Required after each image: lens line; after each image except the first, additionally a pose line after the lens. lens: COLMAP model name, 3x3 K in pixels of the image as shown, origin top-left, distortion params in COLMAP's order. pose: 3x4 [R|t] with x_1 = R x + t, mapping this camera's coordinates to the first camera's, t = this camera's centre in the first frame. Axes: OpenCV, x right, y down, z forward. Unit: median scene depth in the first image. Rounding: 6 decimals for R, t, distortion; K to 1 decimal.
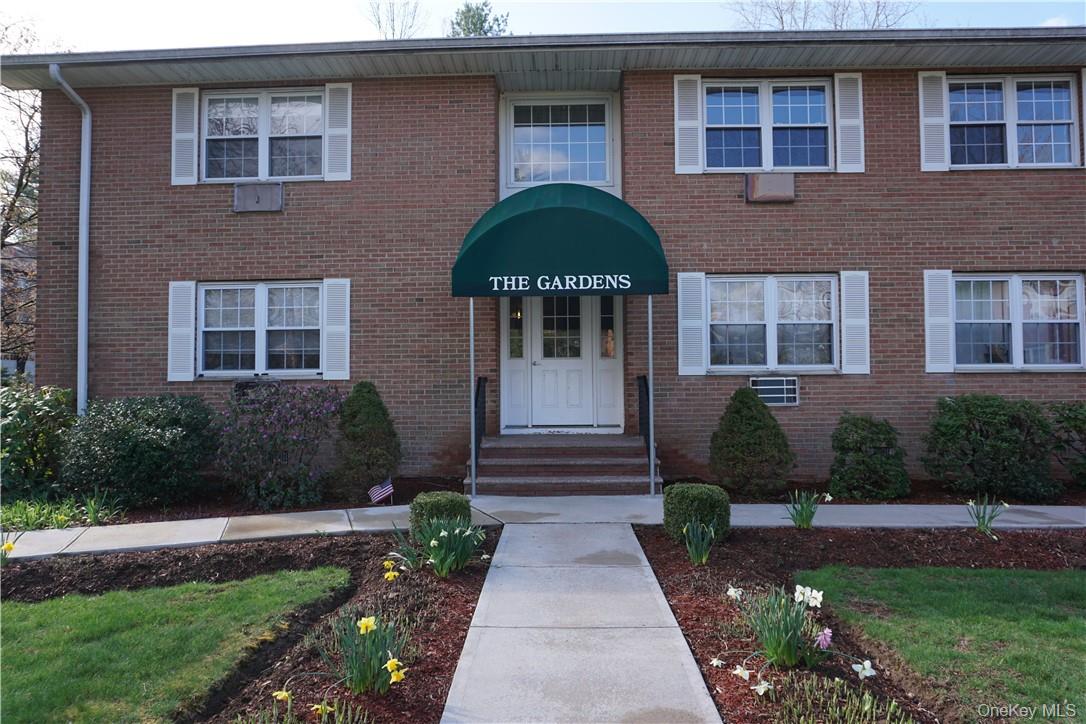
lens RADIAL K [[728.5, 0, 544.2], [0, 728.5, 361.0], [0, 0, 1]] dist [-0.024812, 0.007679]
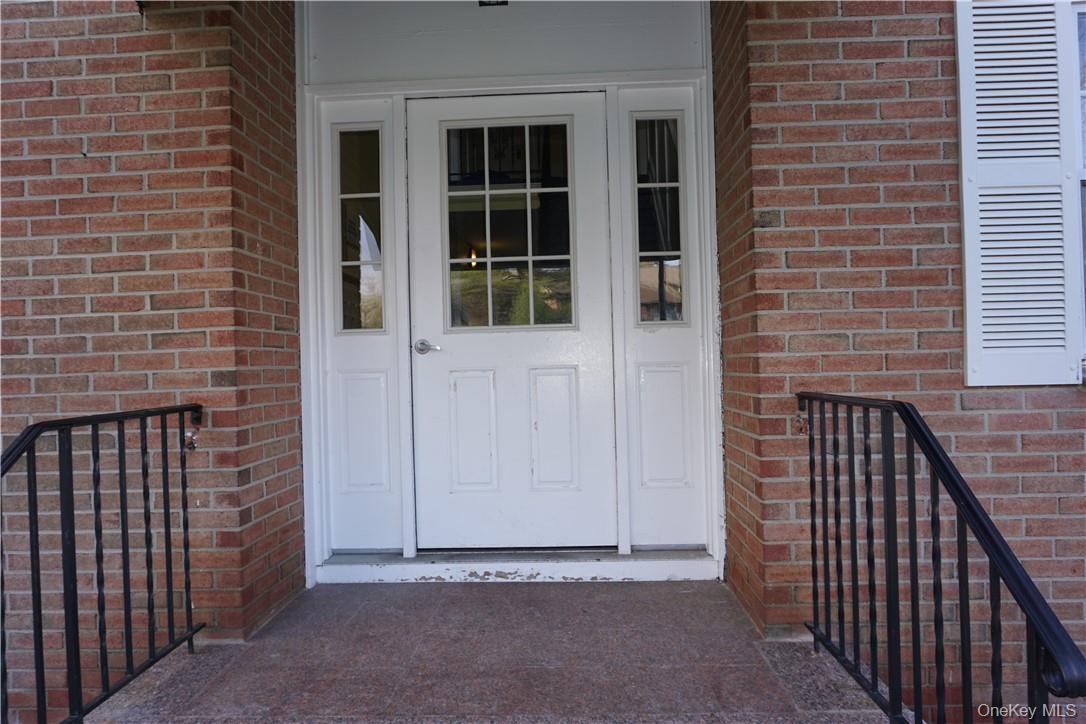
lens RADIAL K [[728.5, 0, 540.1], [0, 728.5, 362.7], [0, 0, 1]] dist [-0.024812, 0.007679]
pose [[0.999711, -0.016735, -0.017283, 0.044620], [0.017039, 0.999700, 0.017582, 0.004938], [0.016984, -0.017871, 0.999696, 0.744195]]
